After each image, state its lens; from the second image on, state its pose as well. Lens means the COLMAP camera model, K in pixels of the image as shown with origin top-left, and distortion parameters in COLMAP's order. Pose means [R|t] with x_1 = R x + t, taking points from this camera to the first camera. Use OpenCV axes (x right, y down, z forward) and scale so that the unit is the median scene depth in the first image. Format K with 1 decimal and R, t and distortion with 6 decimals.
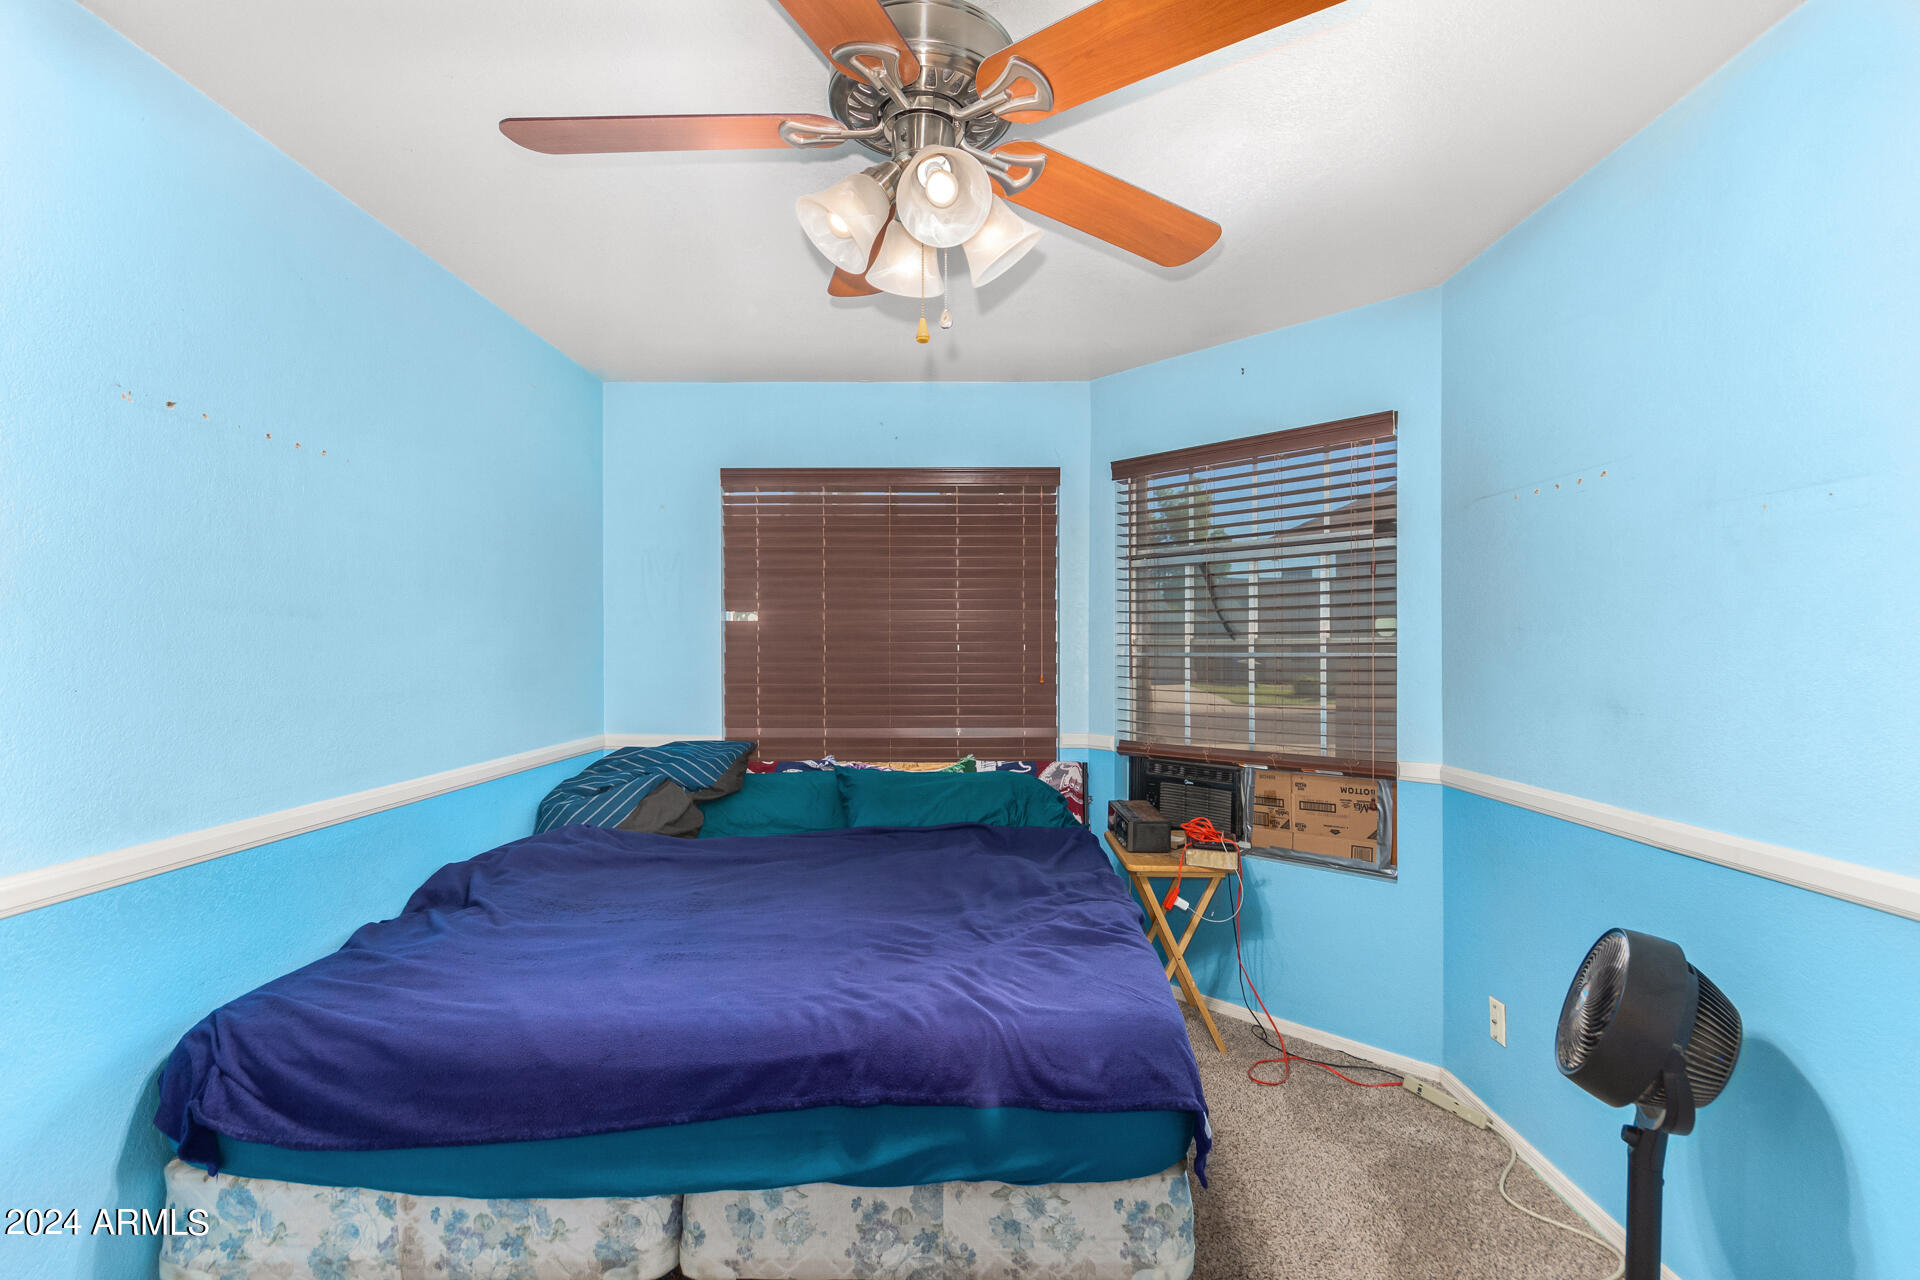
lens RADIAL K [[859.0, 0, 959.3], [0, 859.0, 645.3], [0, 0, 1]] dist [-0.001918, 0.000737]
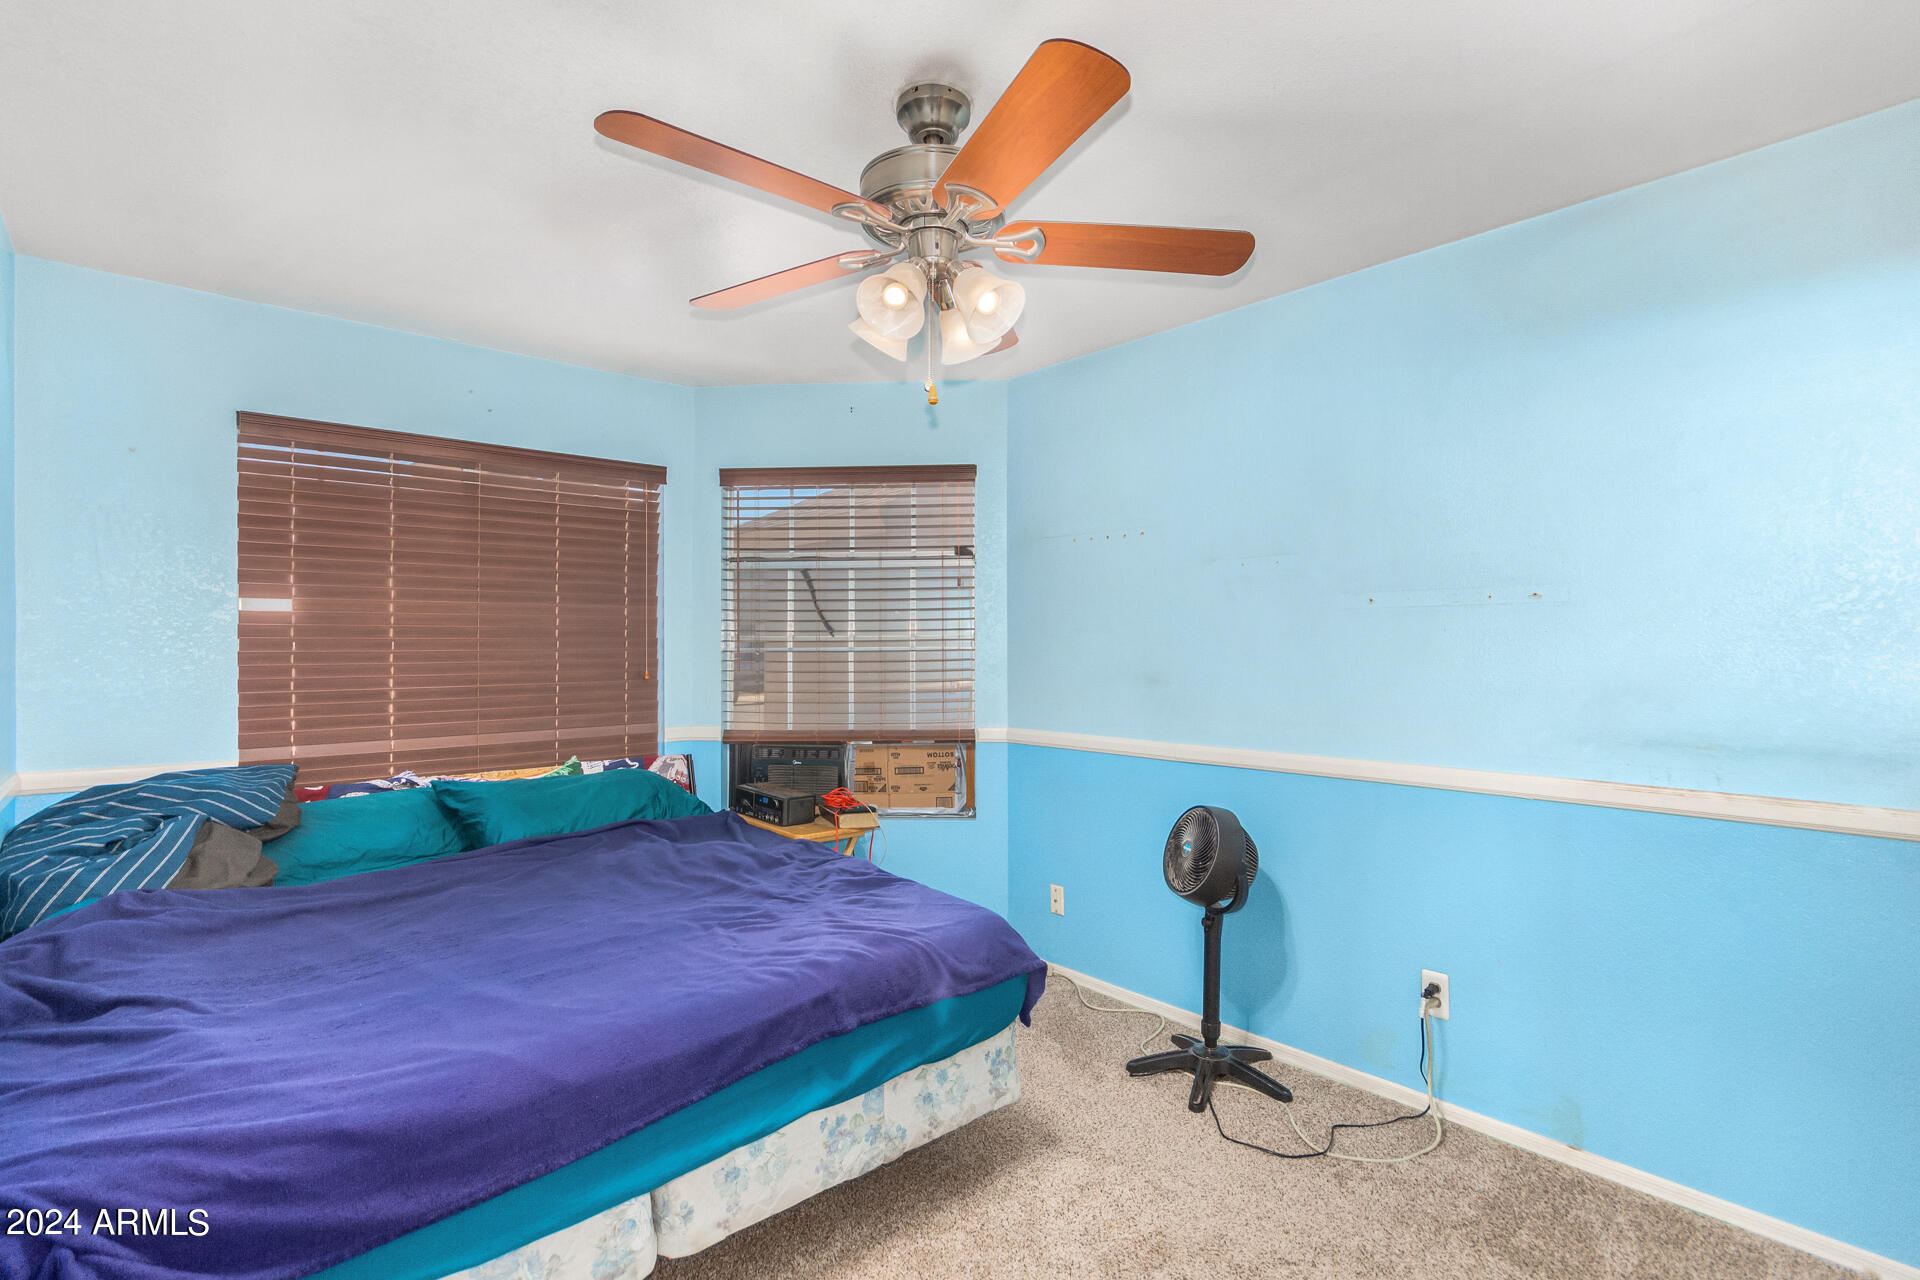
lens RADIAL K [[859.0, 0, 962.3], [0, 859.0, 638.1], [0, 0, 1]] dist [-0.001918, 0.000737]
pose [[0.761503, 0.001136, 0.648161, -0.315032], [0.000567, 0.999997, -0.002418, -0.001200], [-0.648161, 0.002209, 0.761500, -0.001846]]
